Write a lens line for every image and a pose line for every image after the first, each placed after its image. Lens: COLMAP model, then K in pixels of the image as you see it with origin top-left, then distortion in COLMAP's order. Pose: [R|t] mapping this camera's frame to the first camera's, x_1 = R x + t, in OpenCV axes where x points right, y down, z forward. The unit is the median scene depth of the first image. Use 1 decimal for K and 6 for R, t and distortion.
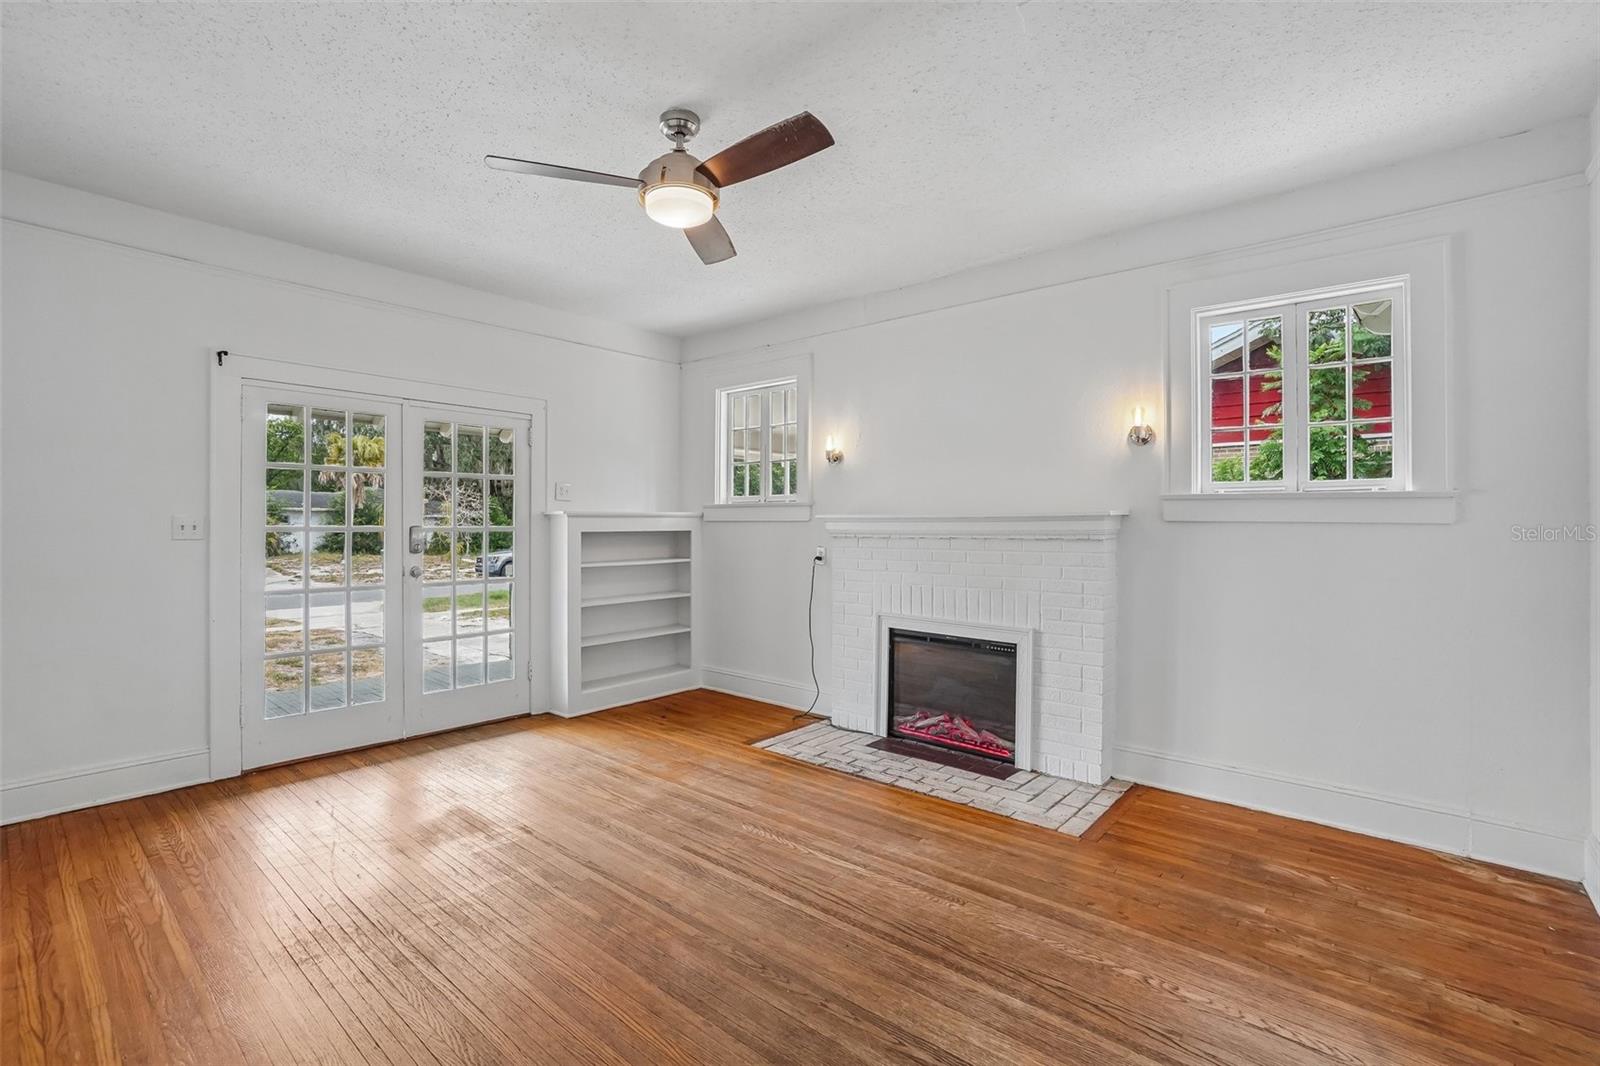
lens RADIAL K [[718.1, 0, 797.1], [0, 718.1, 531.7], [0, 0, 1]] dist [-0.047894, 0.019820]
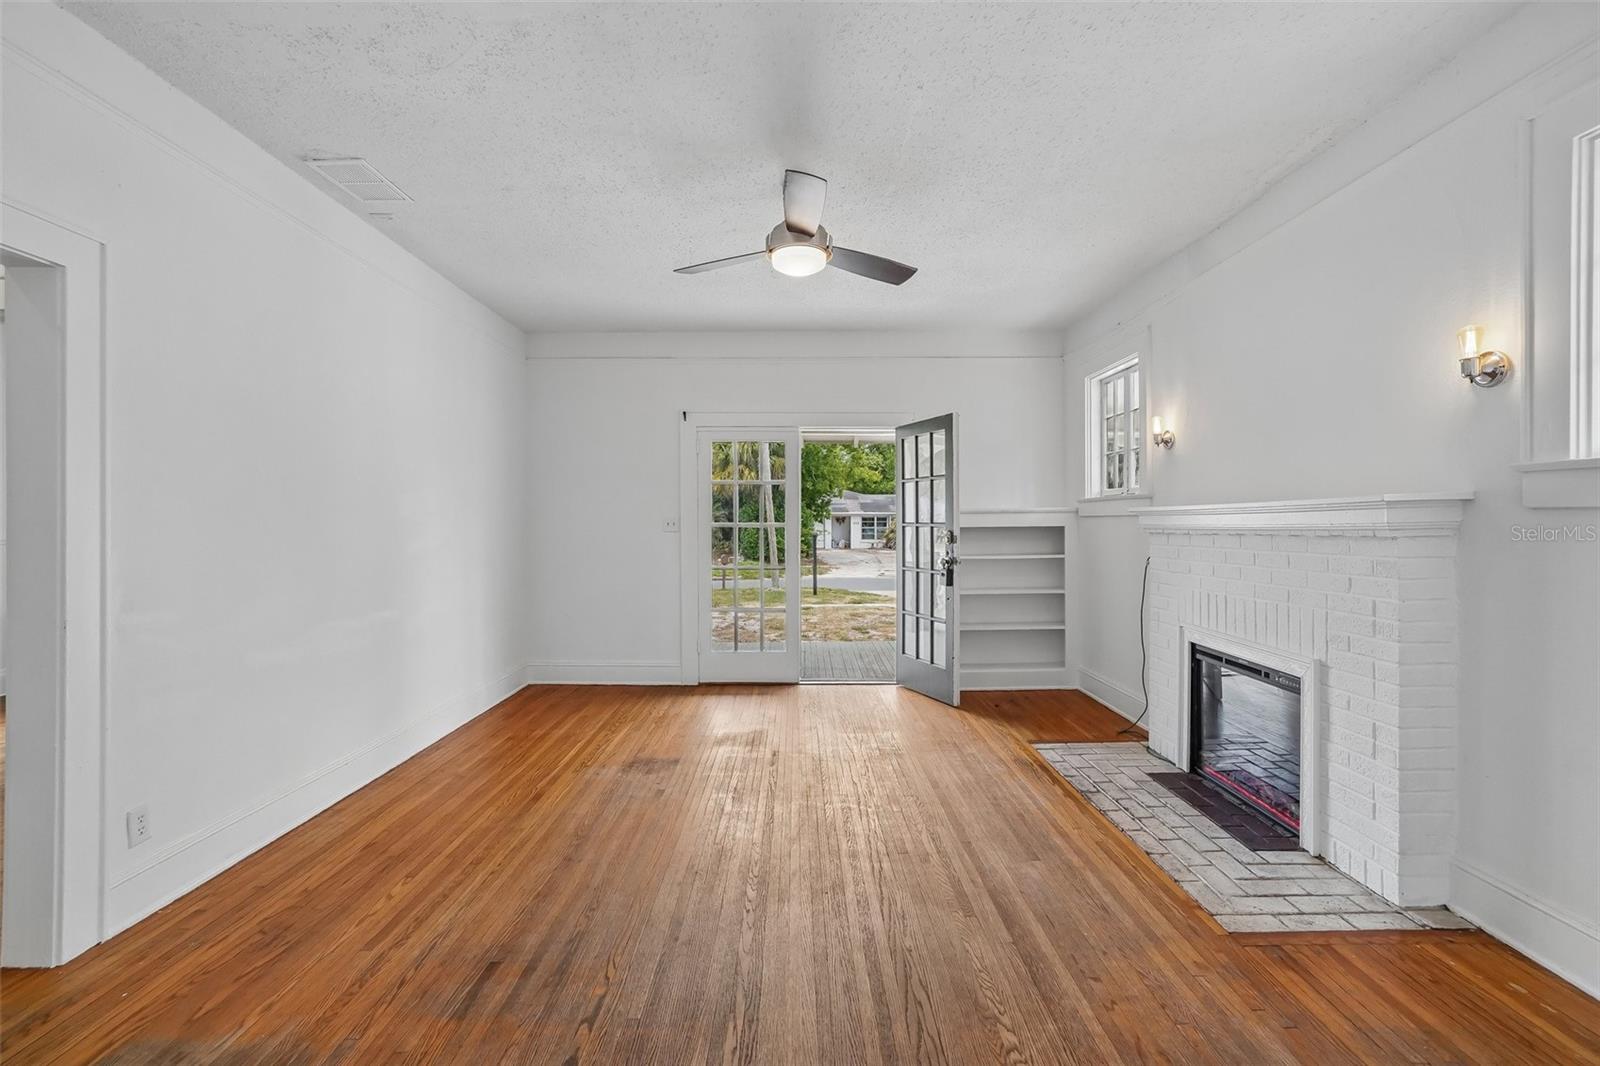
lens RADIAL K [[718.1, 0, 795.4], [0, 718.1, 524.3], [0, 0, 1]] dist [-0.047894, 0.019820]
pose [[0.650412, -0.004743, -0.759567, 0.530493], [0.000920, 0.999985, -0.005456, 0.001573], [0.759581, 0.002850, 0.650406, 0.131773]]
